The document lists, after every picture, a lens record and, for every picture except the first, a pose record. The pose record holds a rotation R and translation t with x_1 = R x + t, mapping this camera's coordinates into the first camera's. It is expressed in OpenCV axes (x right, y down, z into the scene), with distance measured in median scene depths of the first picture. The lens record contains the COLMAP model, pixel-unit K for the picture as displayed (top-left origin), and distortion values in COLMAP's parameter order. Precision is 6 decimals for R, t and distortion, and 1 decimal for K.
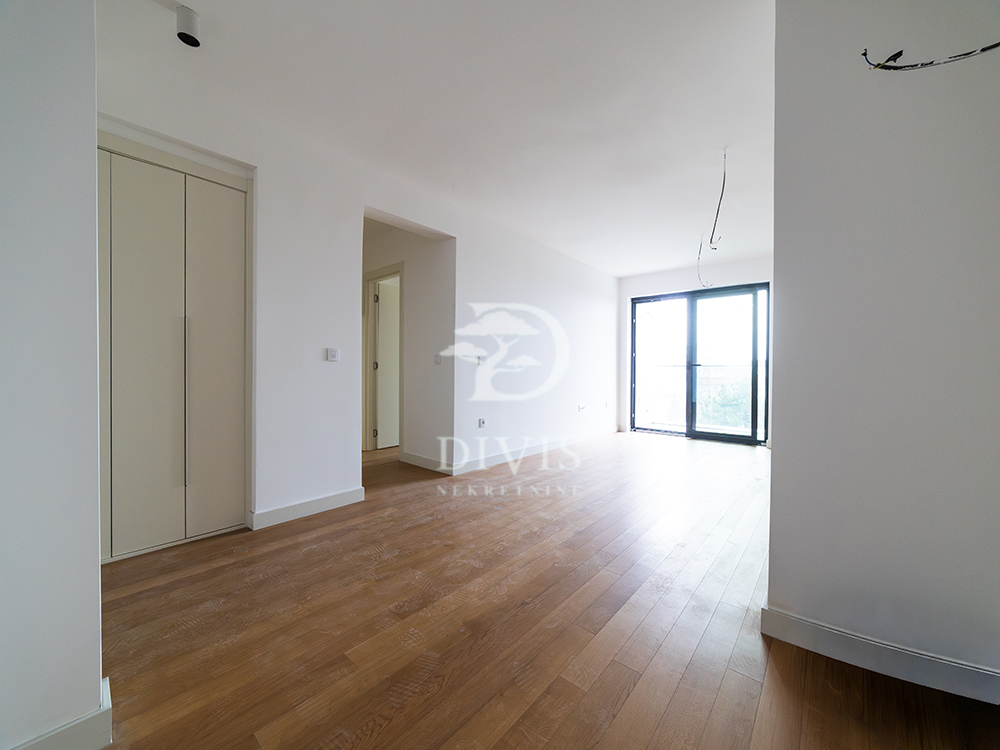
lens RADIAL K [[382.7, 0, 502.9], [0, 382.7, 374.9], [0, 0, 1]] dist [-0.024590, 0.008250]
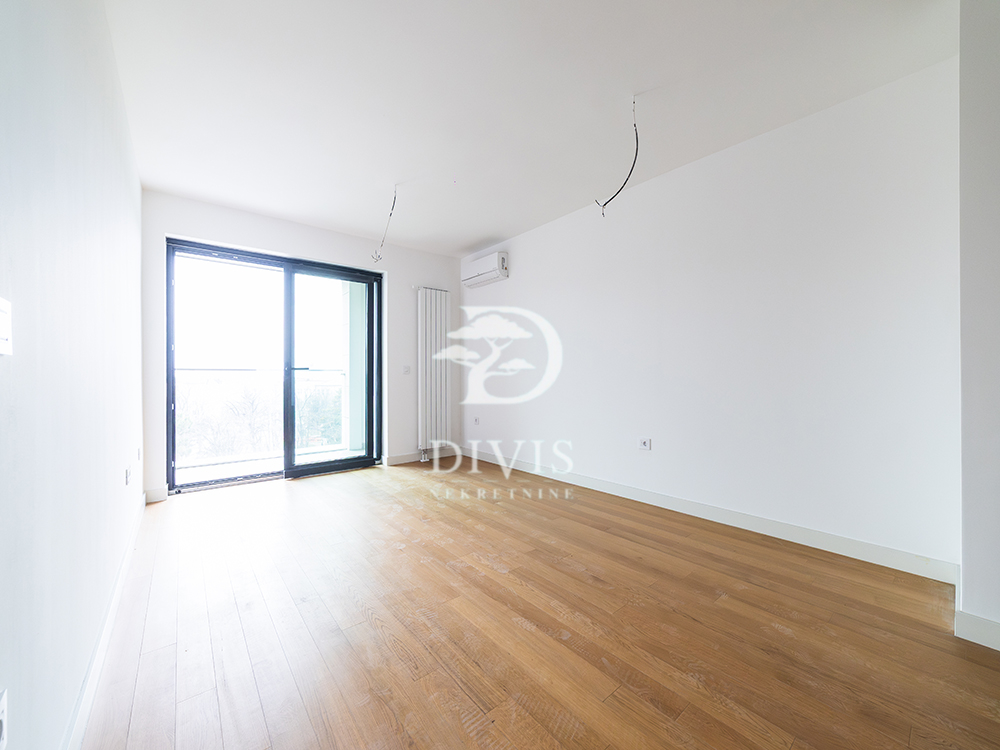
lens RADIAL K [[388.3, 0, 501.6], [0, 388.3, 374.6], [0, 0, 1]] dist [-0.012329, 0.000166]
pose [[0.159303, -0.001907, 0.987228, -0.129214], [0.014334, 0.999897, -0.000381, -0.010780], [-0.987126, 0.014211, 0.159314, 0.592407]]
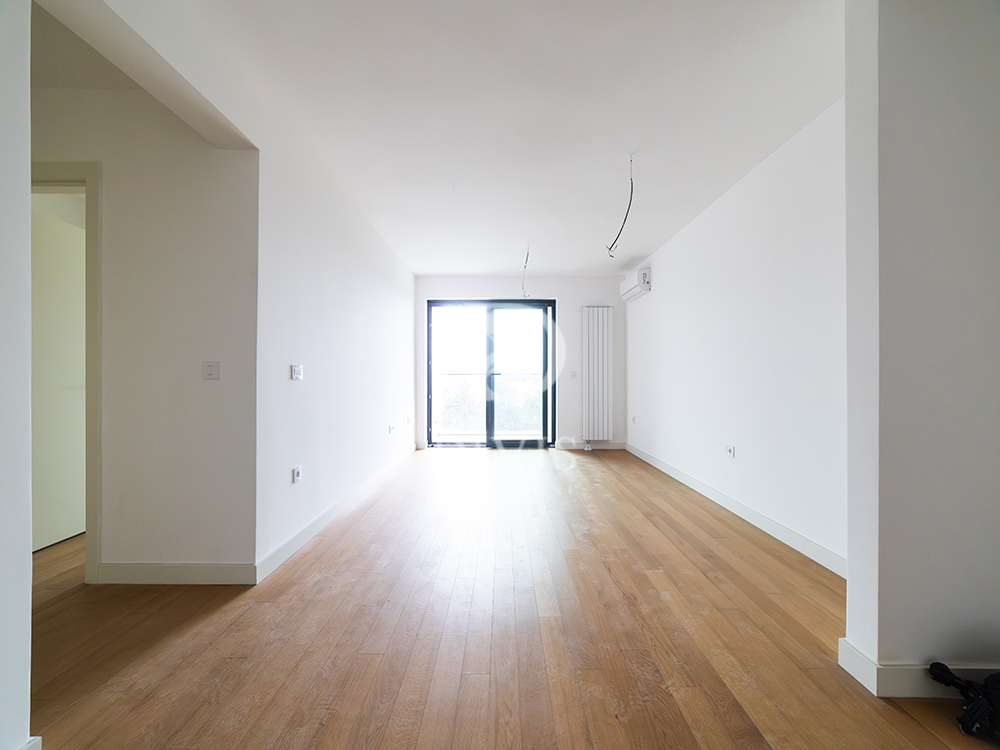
lens RADIAL K [[382.7, 0, 502.9], [0, 382.7, 374.9], [0, 0, 1]] dist [-0.024590, 0.008250]
pose [[0.755668, -0.003074, 0.654948, -0.151290], [0.010653, 0.999914, -0.007598, -0.018367], [-0.654869, 0.012719, 0.755636, 0.252721]]
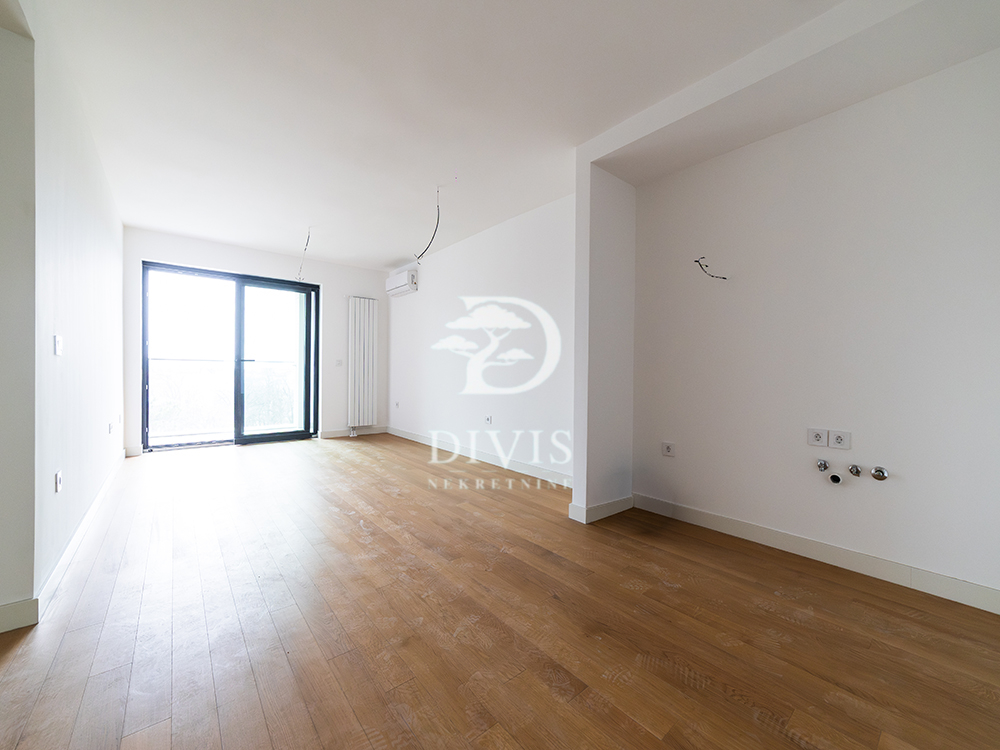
lens RADIAL K [[394.2, 0, 500.0], [0, 394.2, 375.0], [0, 0, 1]] dist [-0.007607, 0.000117]
pose [[0.161177, -0.014163, 0.986824, -0.325299], [-0.003003, 0.999885, 0.014841, -0.008076], [-0.986921, -0.005355, 0.161116, 0.309065]]
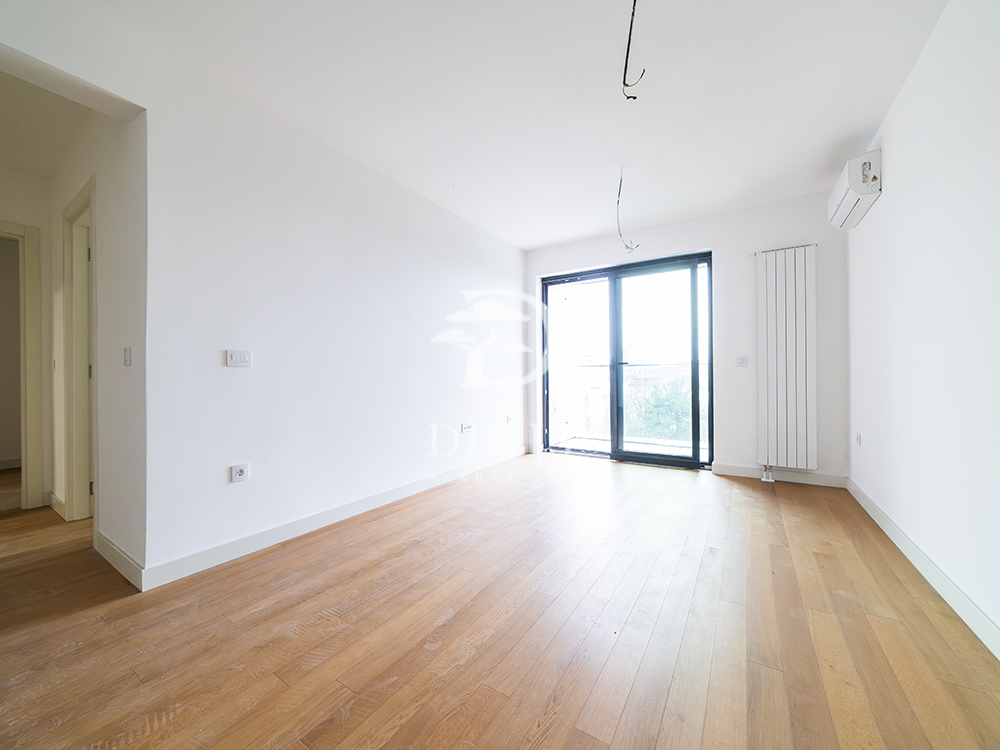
lens RADIAL K [[382.7, 0, 502.9], [0, 382.7, 374.9], [0, 0, 1]] dist [-0.024590, 0.008250]
pose [[0.989467, -0.014987, 0.143984, 0.183681], [0.016312, 0.999835, -0.008030, -0.001774], [-0.143840, 0.010294, 0.989547, 0.317479]]
